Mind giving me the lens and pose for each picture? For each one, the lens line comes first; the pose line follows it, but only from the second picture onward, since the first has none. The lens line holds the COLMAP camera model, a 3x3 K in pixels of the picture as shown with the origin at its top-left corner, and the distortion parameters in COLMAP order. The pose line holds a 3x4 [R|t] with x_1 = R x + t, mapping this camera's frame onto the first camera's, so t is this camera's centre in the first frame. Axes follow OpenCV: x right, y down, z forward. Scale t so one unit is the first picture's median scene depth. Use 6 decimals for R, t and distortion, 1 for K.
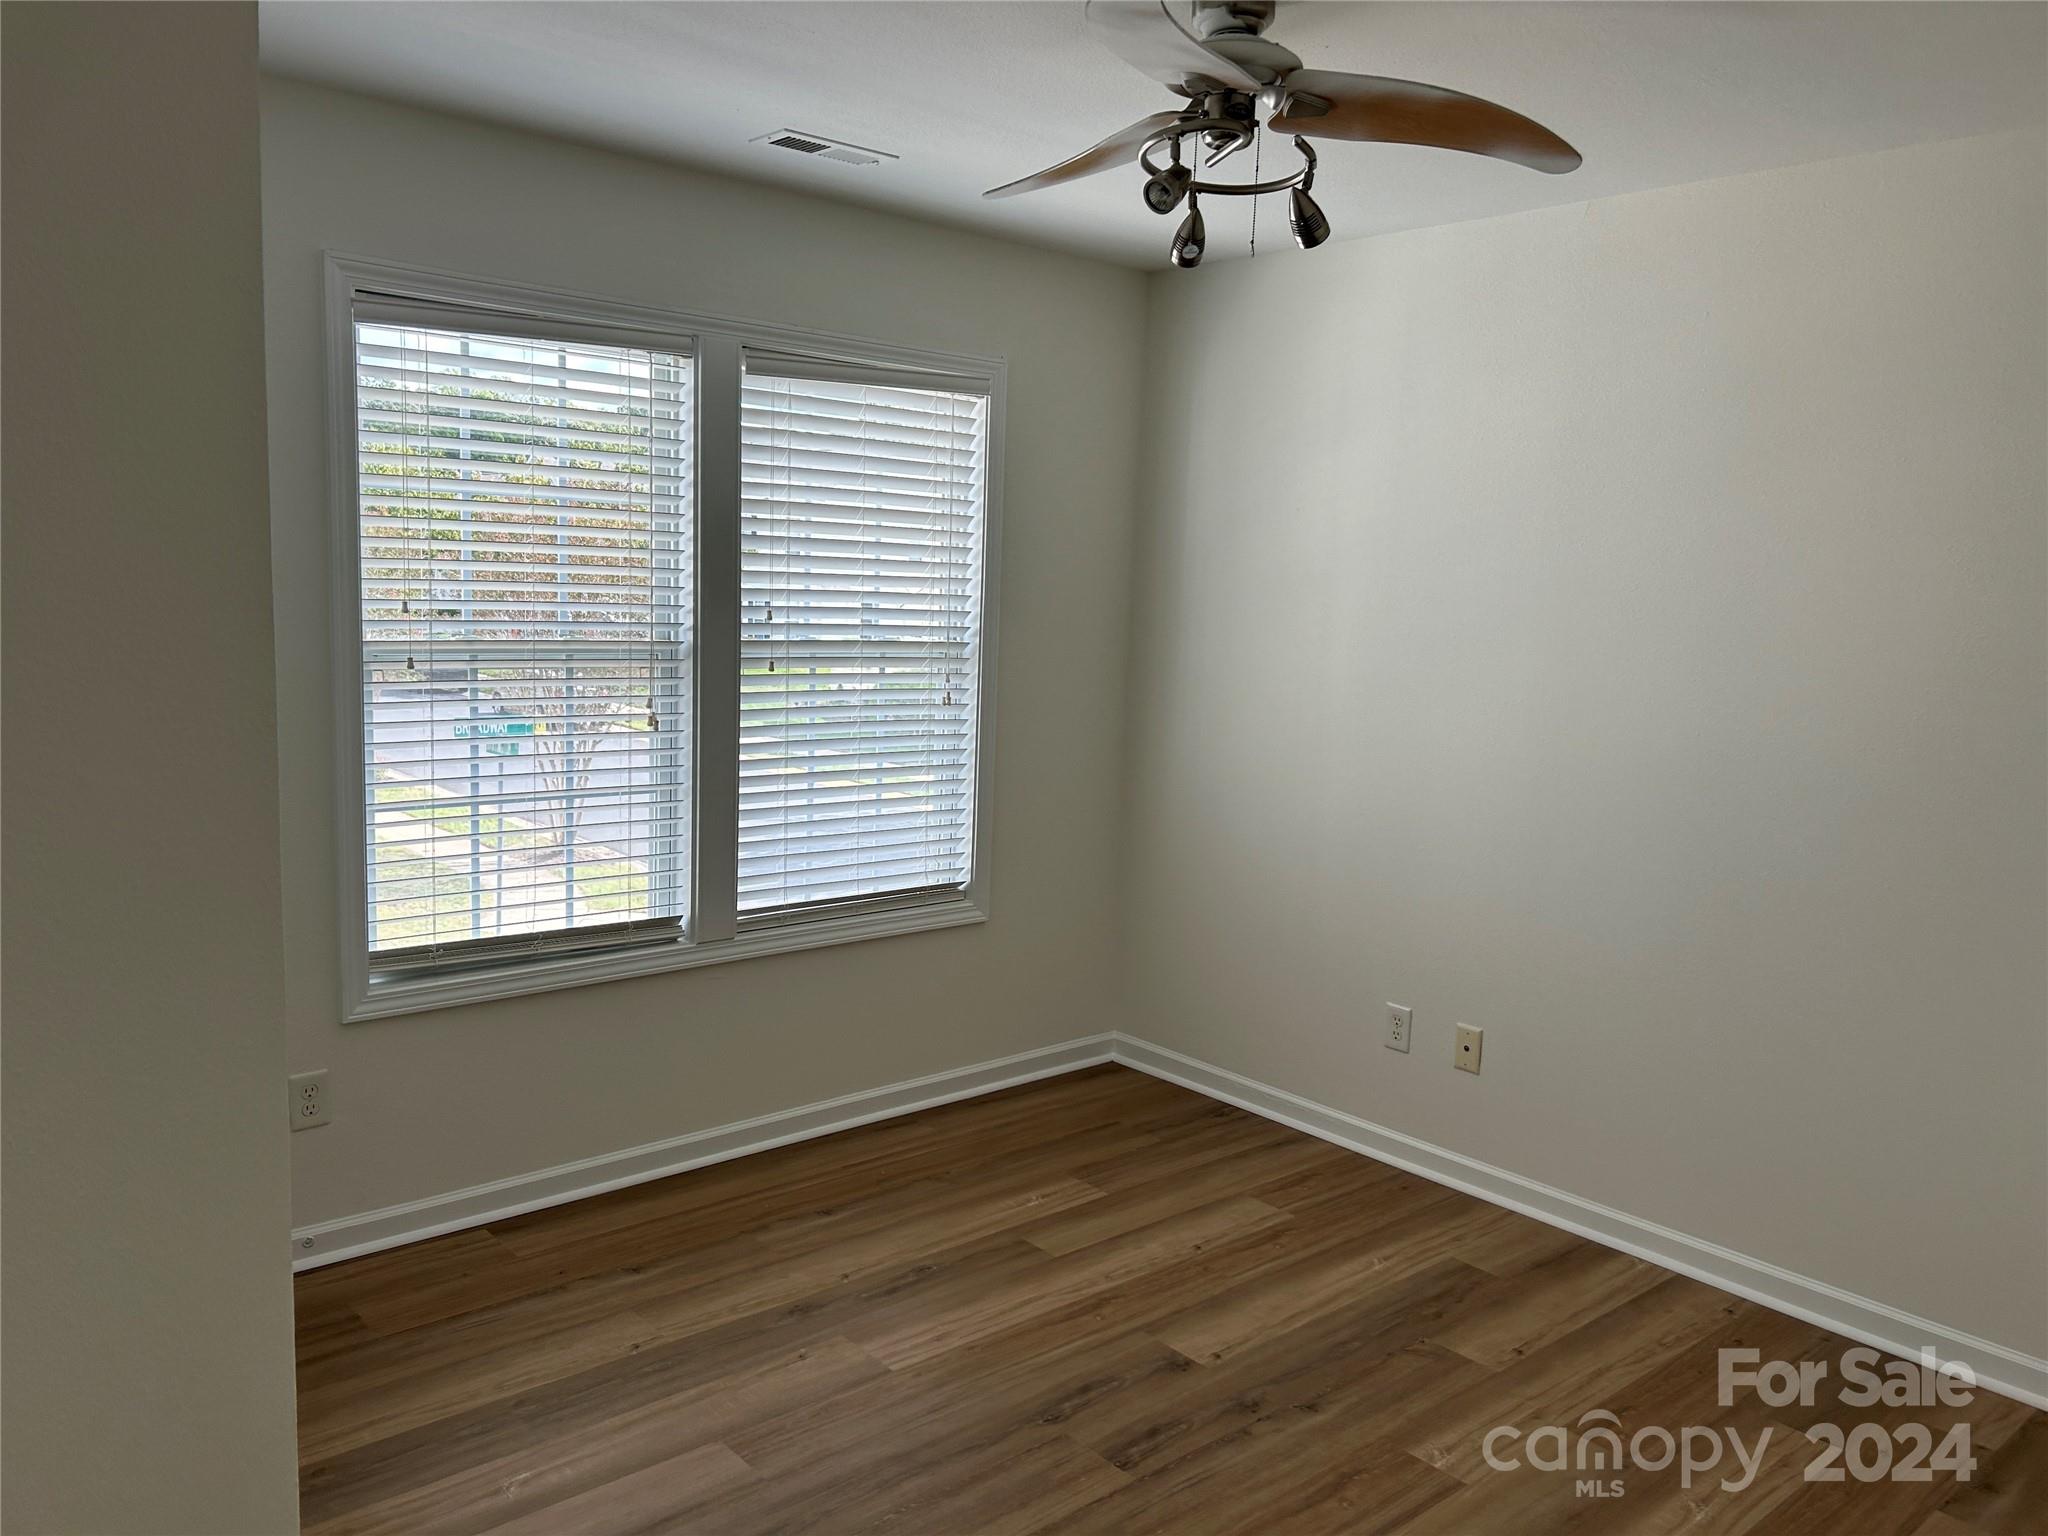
lens RADIAL K [[1517.3, 0, 1029.8], [0, 1517.3, 764.7], [0, 0, 1]] dist [0.007040, -0.010560]
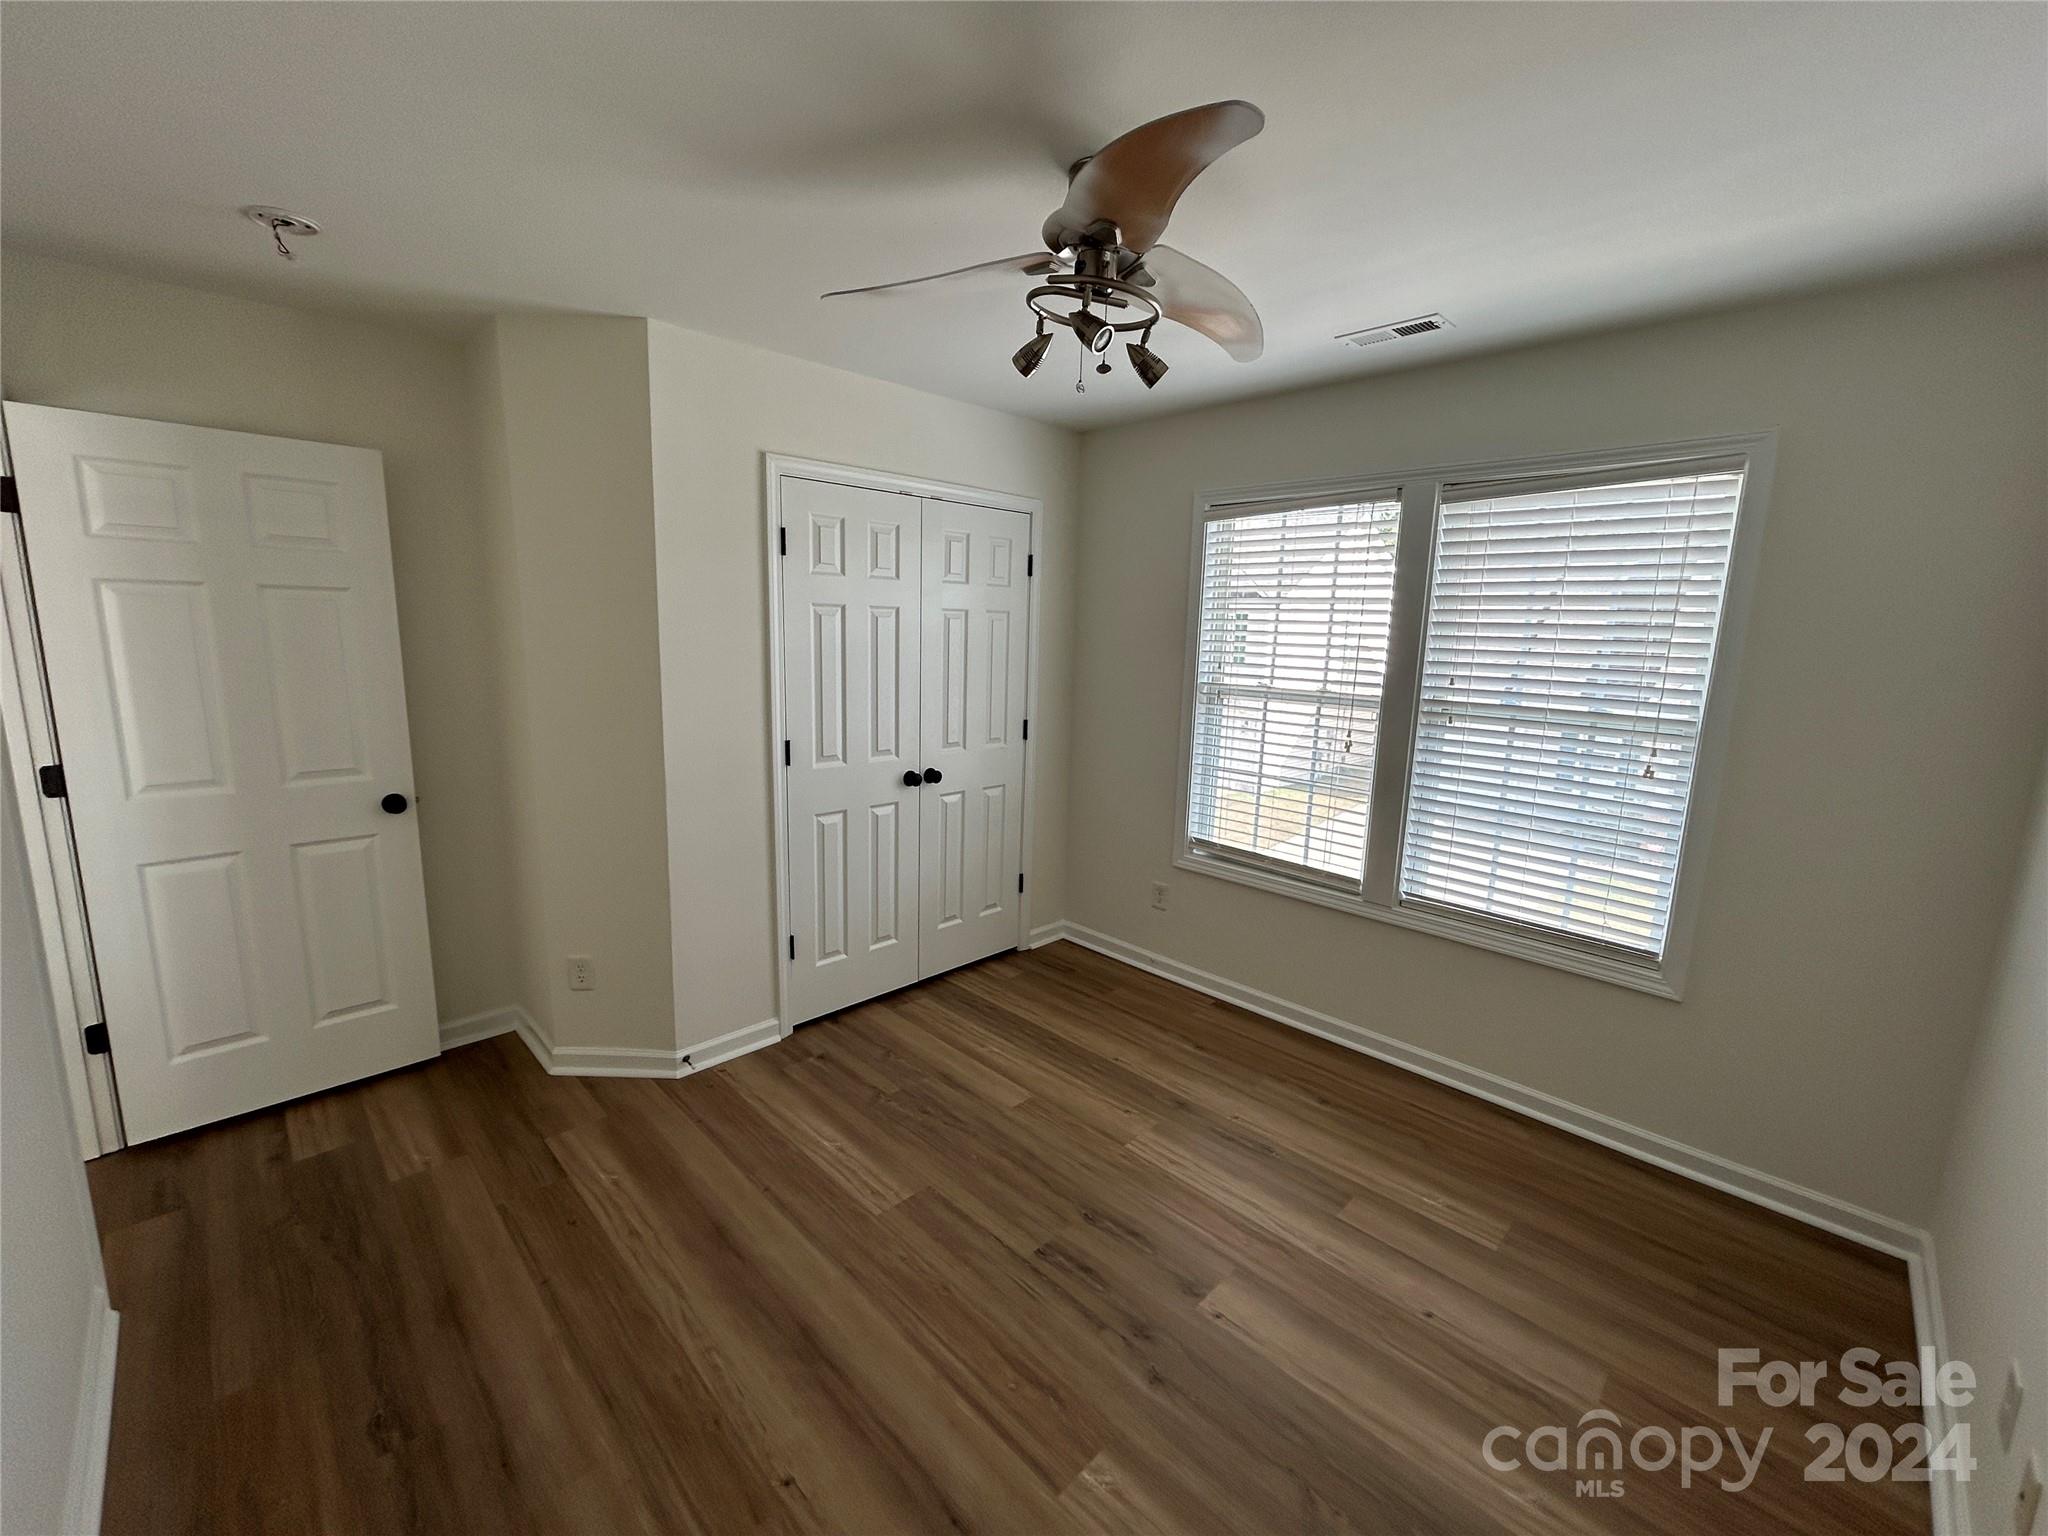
lens RADIAL K [[830.3, 0, 1025.9], [0, 830.3, 759.9], [0, 0, 1]] dist [-0.002659, 0.000555]
pose [[0.069612, 0.130058, -0.989060, 0.596415], [-0.146163, 0.982095, 0.118855, -0.071289], [0.986808, 0.136291, 0.087375, 0.647361]]
